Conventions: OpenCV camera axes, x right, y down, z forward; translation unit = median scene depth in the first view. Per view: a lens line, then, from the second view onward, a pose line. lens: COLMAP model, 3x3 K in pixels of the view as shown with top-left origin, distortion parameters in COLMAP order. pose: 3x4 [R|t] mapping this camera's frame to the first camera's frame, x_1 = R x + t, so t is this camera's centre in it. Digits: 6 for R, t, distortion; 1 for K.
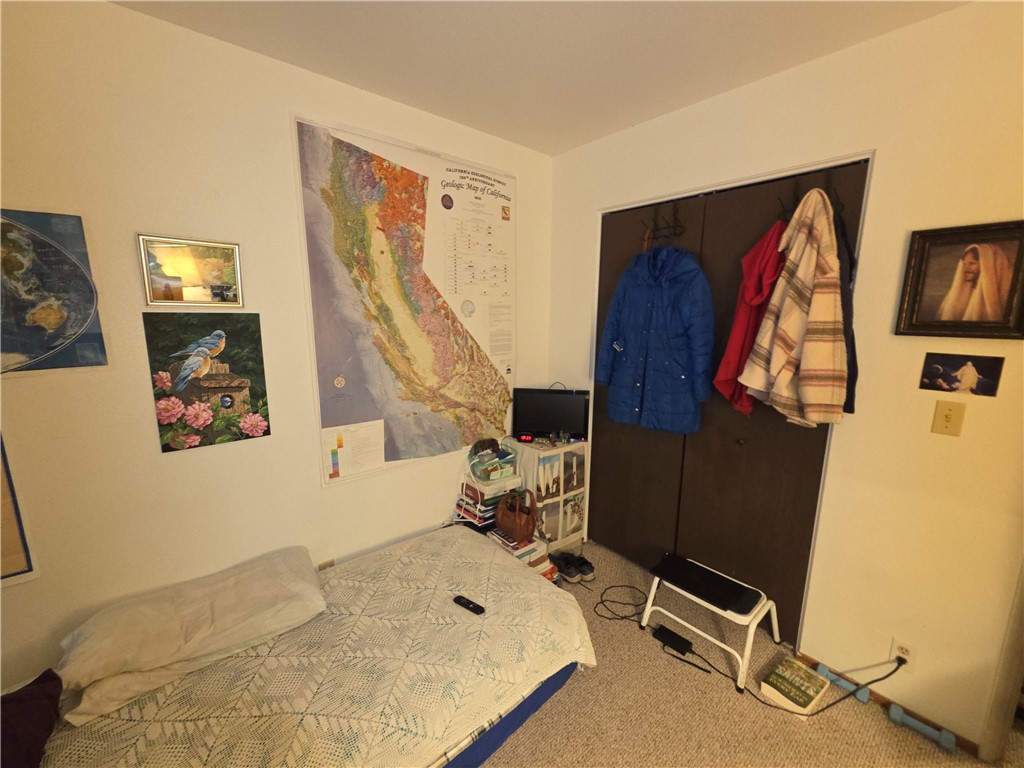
lens RADIAL K [[418.2, 0, 511.6], [0, 418.2, 388.0], [0, 0, 1]] dist [0.000706, -0.001066]
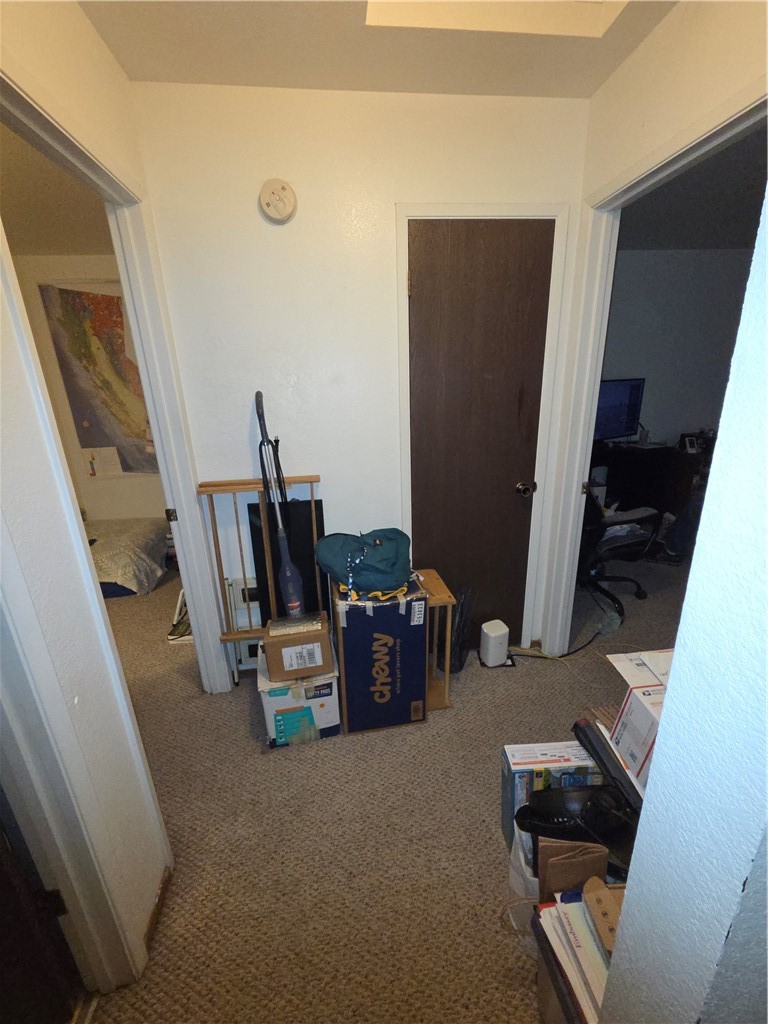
lens RADIAL K [[418.2, 0, 384.0], [0, 418.2, 512.8], [0, 0, 1]] dist [0.000706, -0.001066]
pose [[0.830512, 0.131854, -0.541169, 1.699064], [-0.055774, 0.986381, 0.154733, 0.013654], [0.554201, -0.098325, 0.826555, 0.152530]]
